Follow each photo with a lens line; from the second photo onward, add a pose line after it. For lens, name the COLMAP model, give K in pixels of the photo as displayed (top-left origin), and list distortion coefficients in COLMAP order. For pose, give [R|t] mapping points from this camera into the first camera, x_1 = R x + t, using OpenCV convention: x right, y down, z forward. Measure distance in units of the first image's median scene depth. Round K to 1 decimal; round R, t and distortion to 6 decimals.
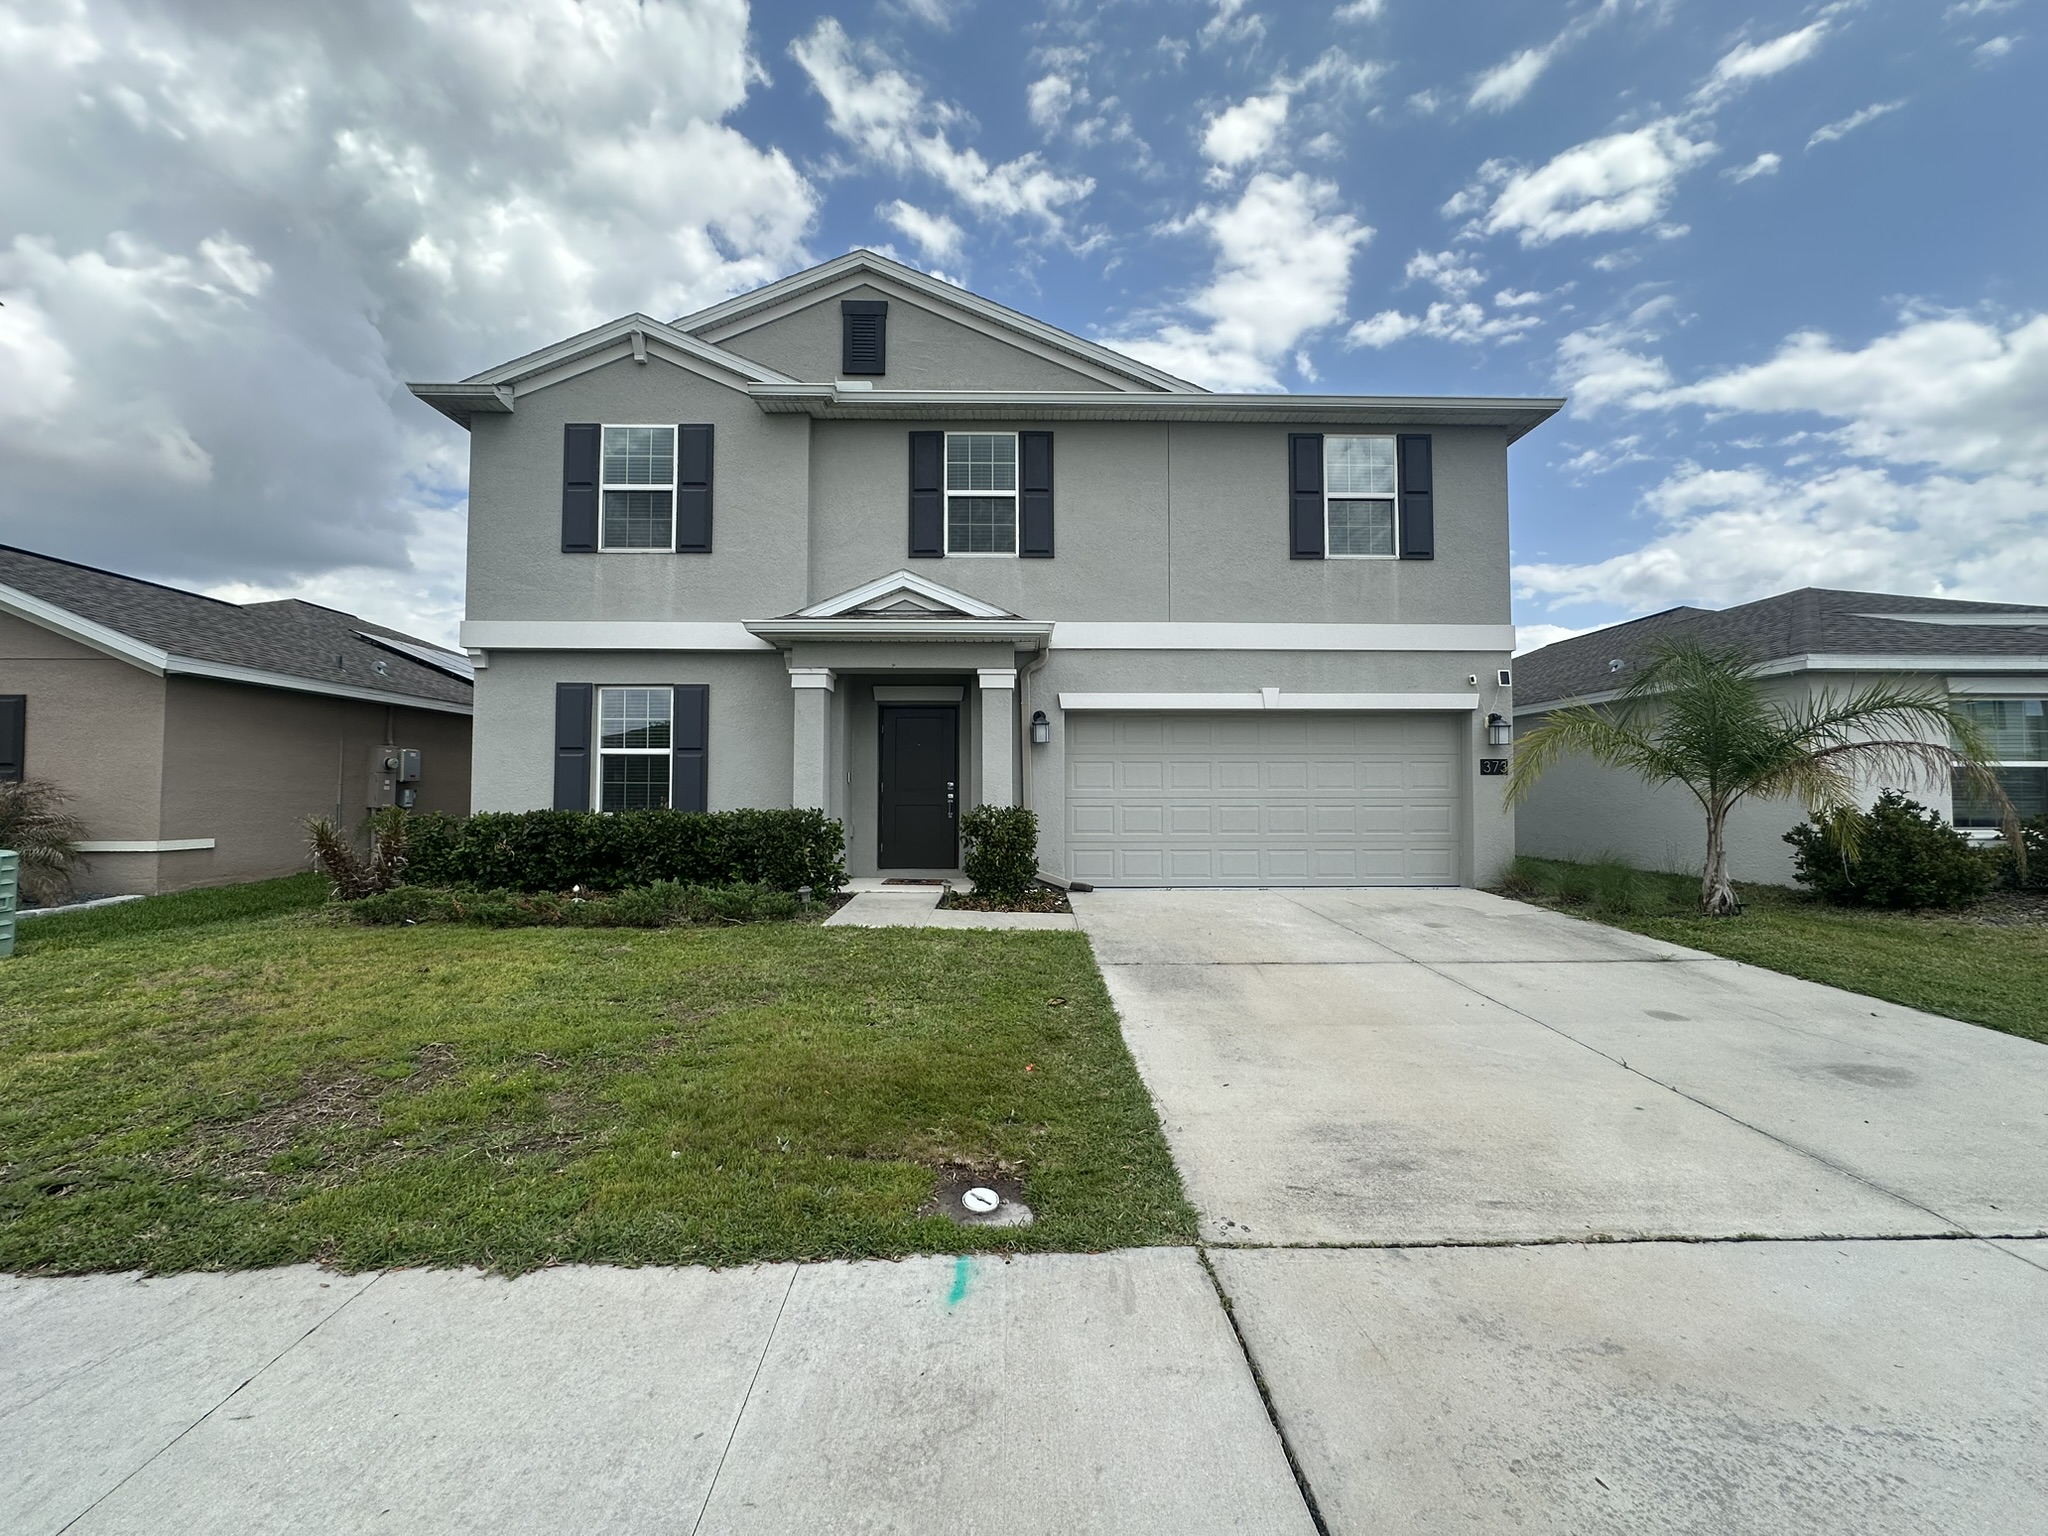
lens RADIAL K [[820.0, 0, 1031.8], [0, 820.0, 765.3], [0, 0, 1]] dist [-0.003943, 0.000130]
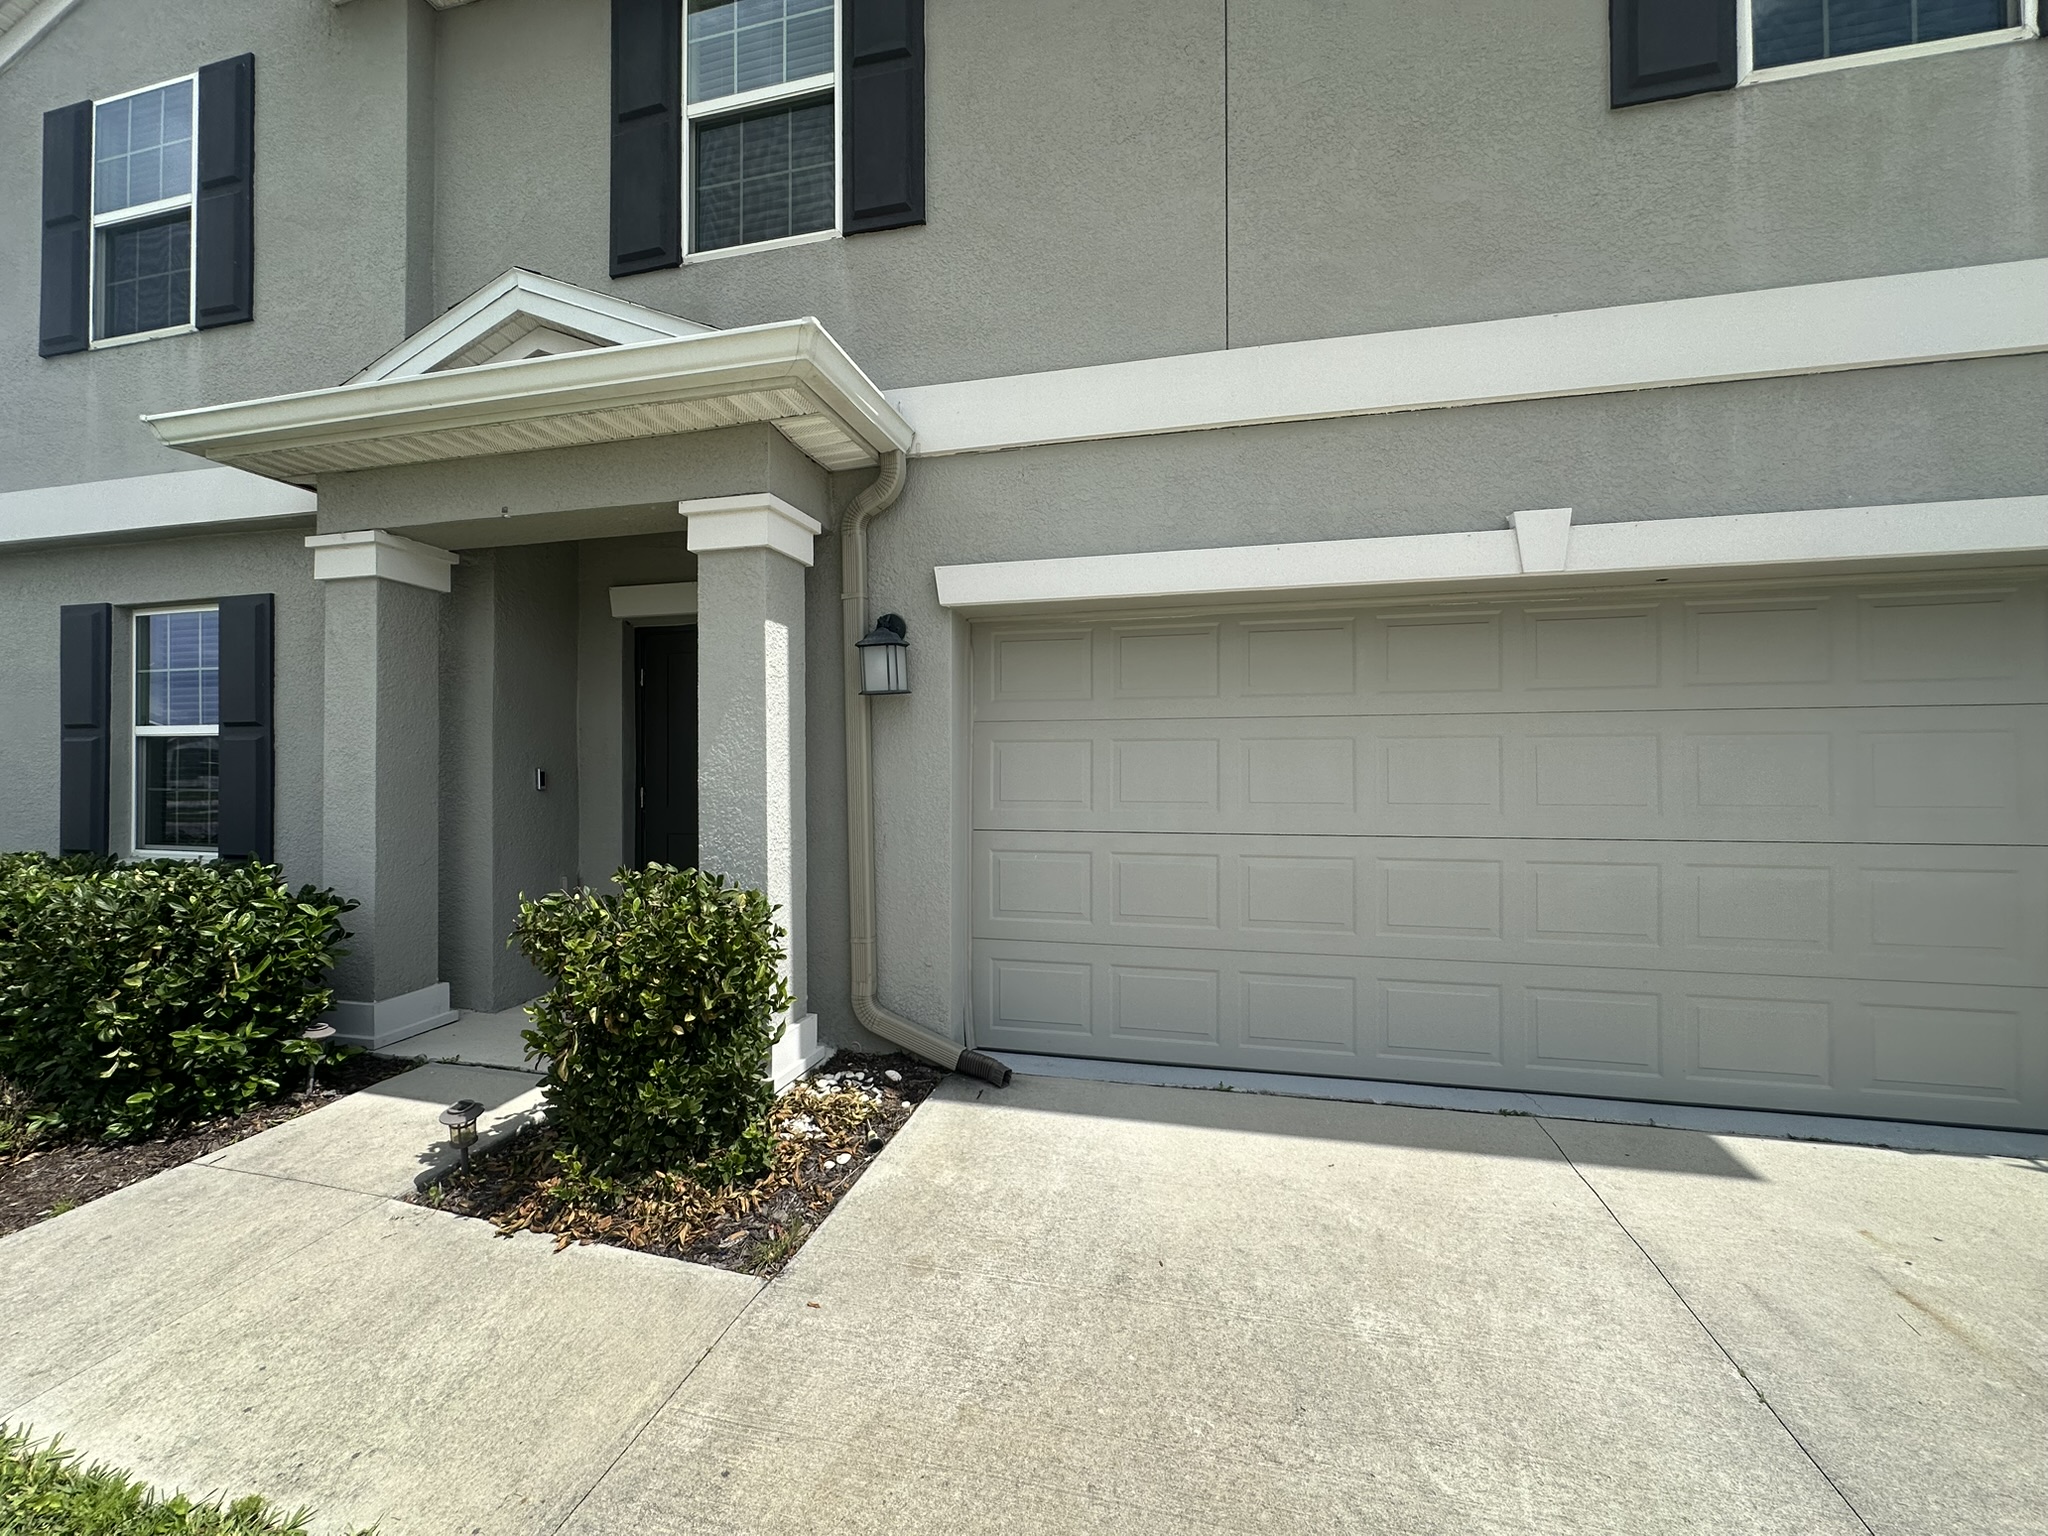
lens RADIAL K [[820.0, 0, 1031.8], [0, 820.0, 765.3], [0, 0, 1]] dist [-0.003943, 0.000130]
pose [[0.967750, -0.002563, -0.251901, 0.177923], [0.010971, 0.999428, 0.031982, -0.005503], [0.251675, -0.033714, 0.967224, 0.634454]]
